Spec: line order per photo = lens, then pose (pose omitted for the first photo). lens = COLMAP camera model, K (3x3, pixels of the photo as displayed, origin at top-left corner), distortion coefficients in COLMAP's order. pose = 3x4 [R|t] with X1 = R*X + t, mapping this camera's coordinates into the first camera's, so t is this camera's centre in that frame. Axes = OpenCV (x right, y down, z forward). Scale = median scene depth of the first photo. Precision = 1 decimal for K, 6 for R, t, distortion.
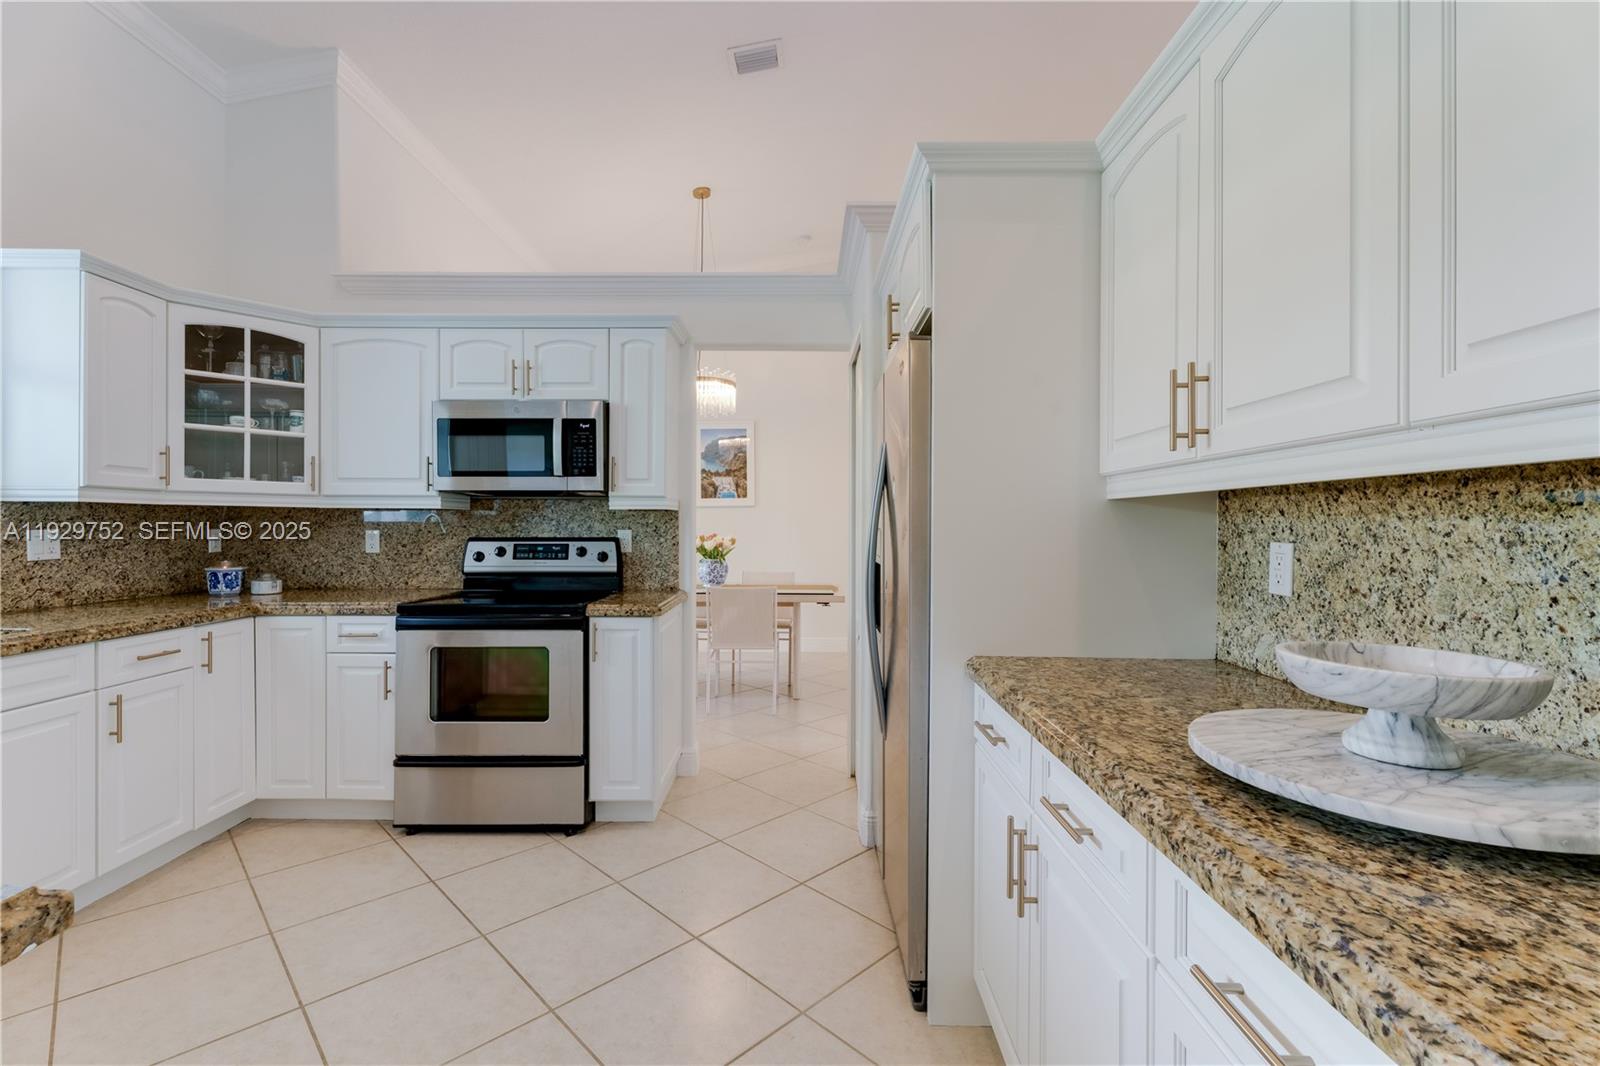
lens RADIAL K [[706.9, 0, 794.3], [0, 706.9, 527.0], [0, 0, 1]] dist [0.002801, -0.001280]
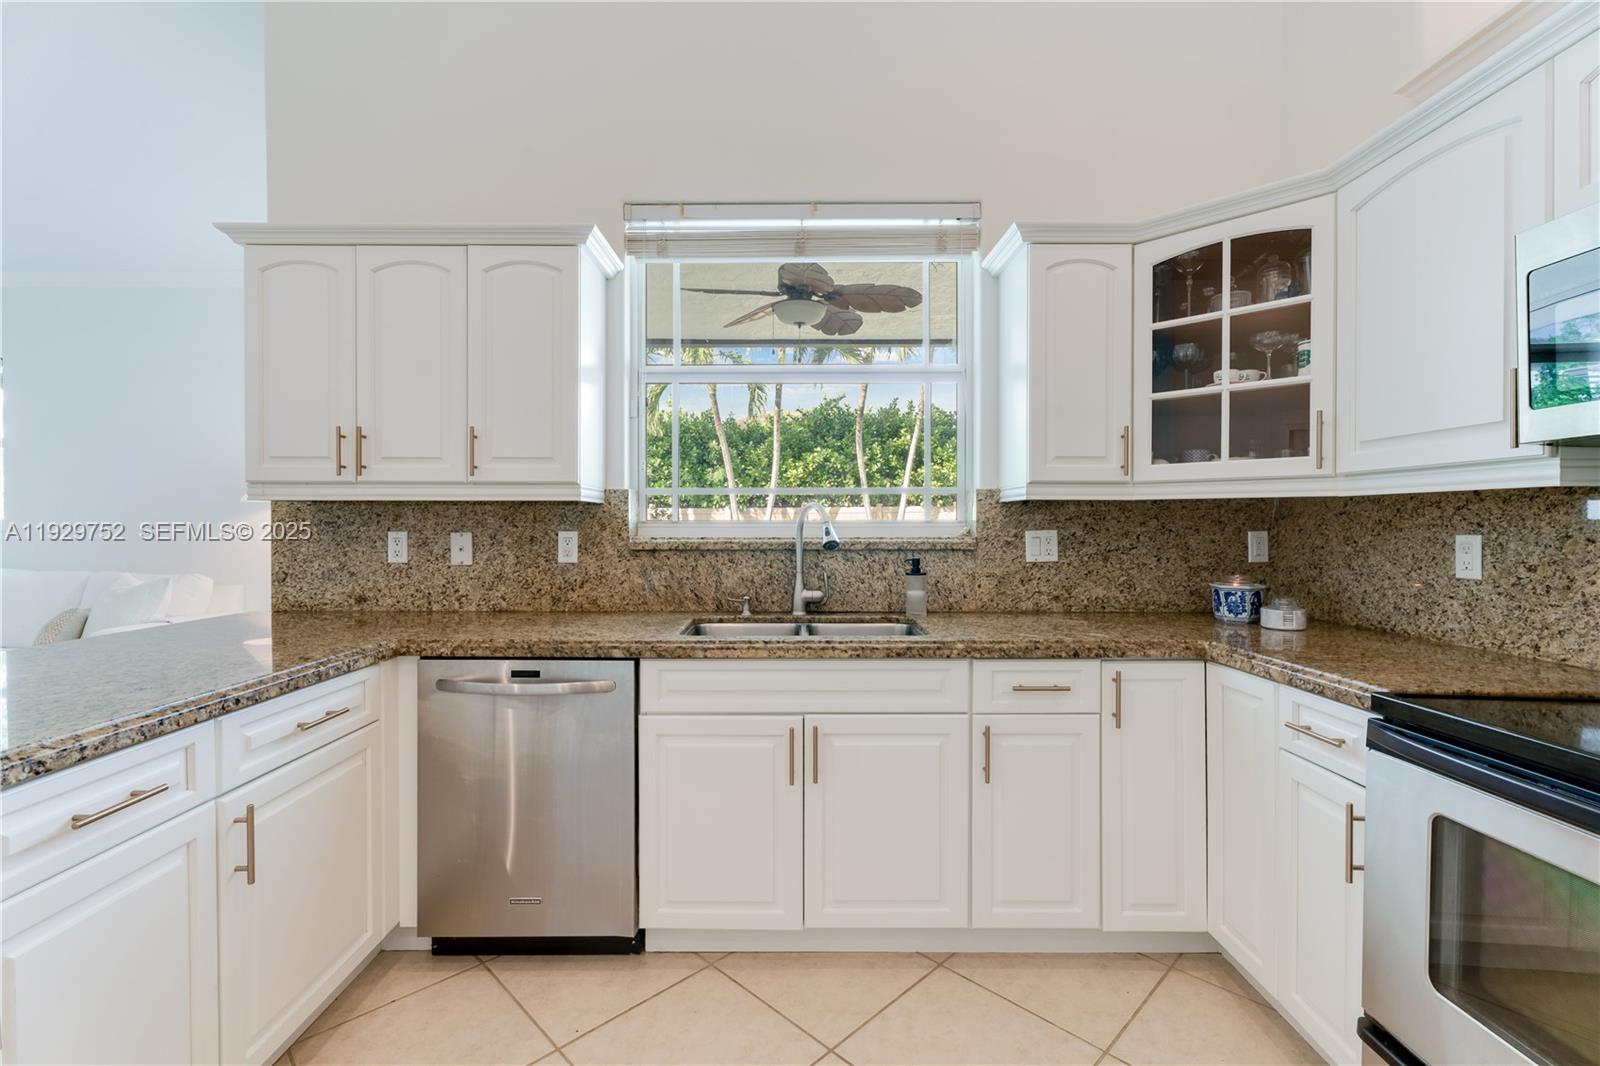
lens RADIAL K [[709.9, 0, 791.5], [0, 709.9, 529.1], [0, 0, 1]] dist [0.001604, 0.000270]
pose [[-0.001002, 0.003250, -0.999994, -0.077174], [-0.003357, 0.999989, 0.003254, -0.000182], [0.999994, 0.003360, -0.000991, 0.553193]]
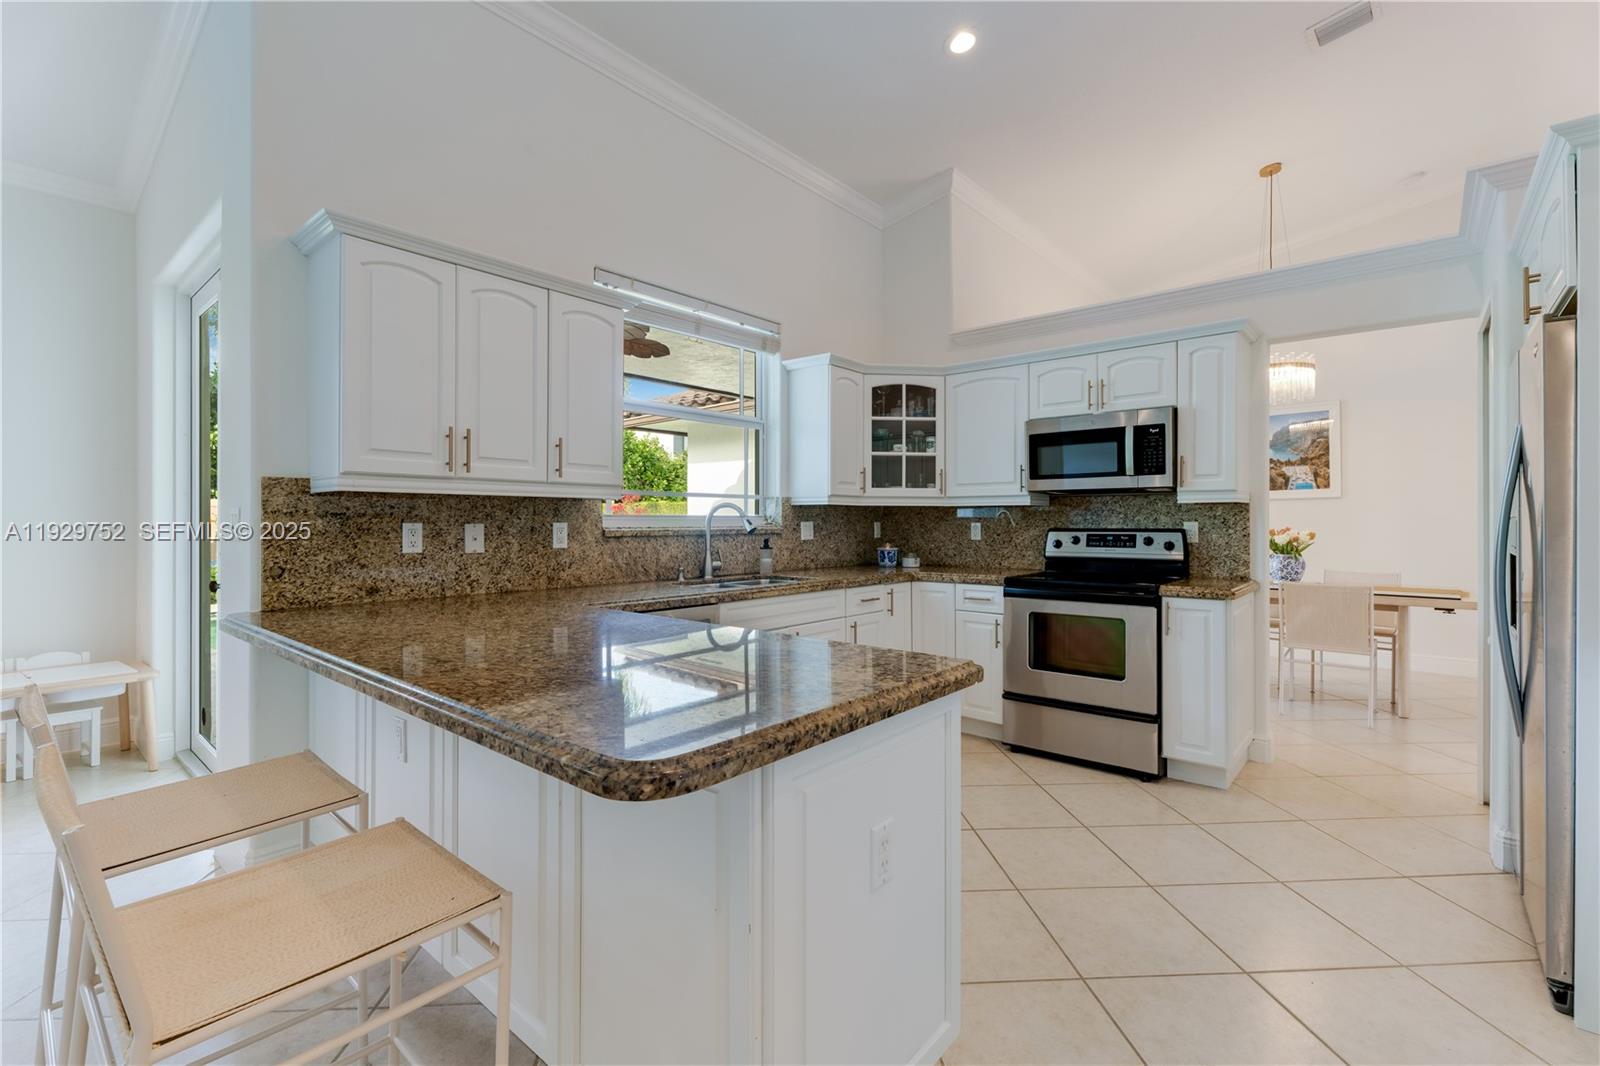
lens RADIAL K [[709.3, 0, 794.2], [0, 709.3, 521.3], [0, 0, 1]] dist [0.001442, 0.000541]
pose [[0.757991, -0.003232, -0.652256, 0.009893], [0.000329, 0.999989, -0.004573, 0.008714], [0.652264, 0.003252, 0.757985, -0.245583]]
